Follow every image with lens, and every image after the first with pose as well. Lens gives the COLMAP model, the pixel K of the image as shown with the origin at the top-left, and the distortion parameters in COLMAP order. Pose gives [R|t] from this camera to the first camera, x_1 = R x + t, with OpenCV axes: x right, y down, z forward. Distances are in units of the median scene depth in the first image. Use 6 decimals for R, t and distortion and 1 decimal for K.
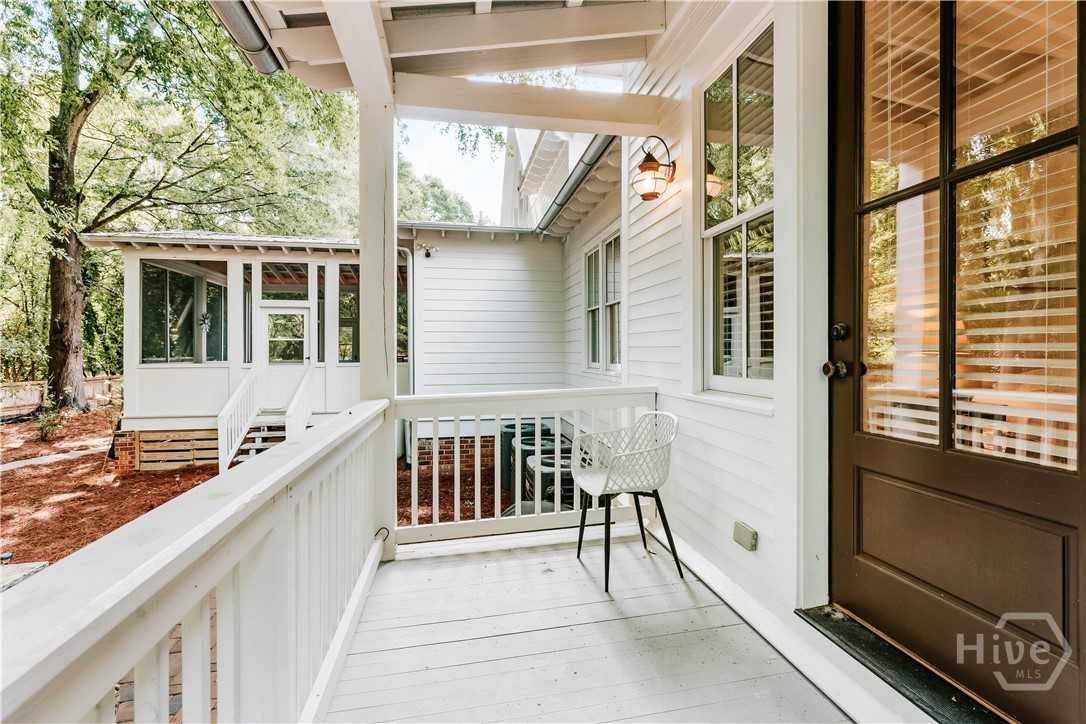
lens RADIAL K [[498.2, 0, 542.0], [0, 498.2, 348.1], [0, 0, 1]] dist [-0.000872, -0.000293]
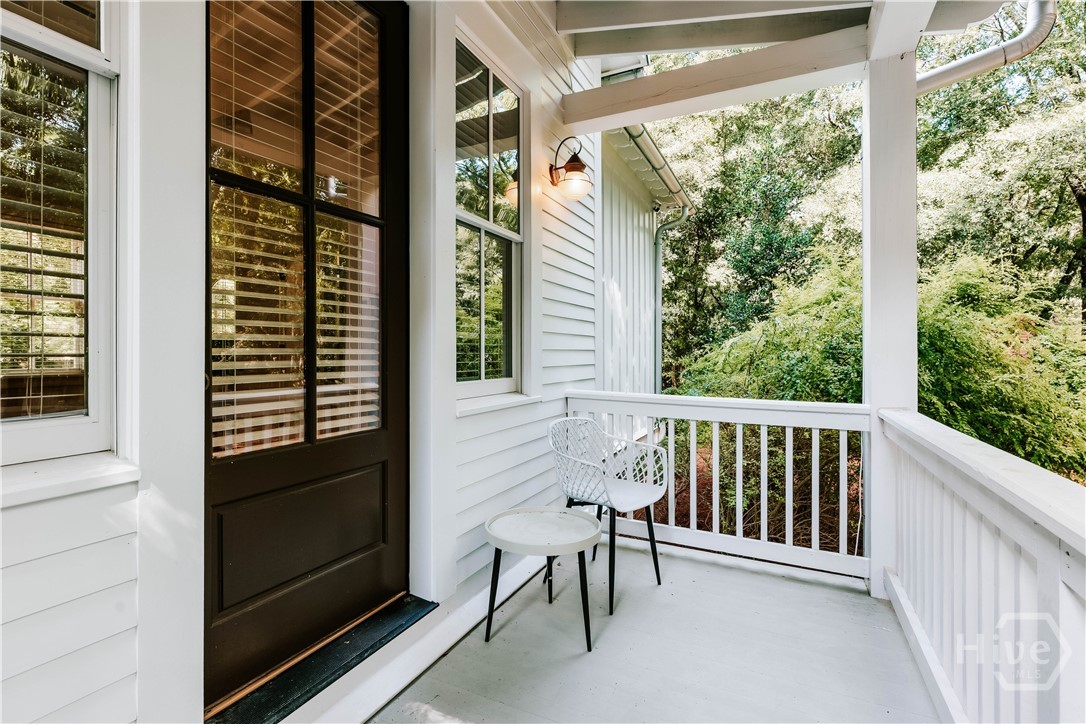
lens RADIAL K [[498.2, 0, 542.0], [0, 498.2, 348.1], [0, 0, 1]] dist [-0.000872, -0.000293]
pose [[-0.777399, 0.005661, 0.628982, -0.295831], [-0.000029, 0.999959, -0.009035, 0.000213], [-0.629008, -0.007042, -0.777367, 1.540818]]
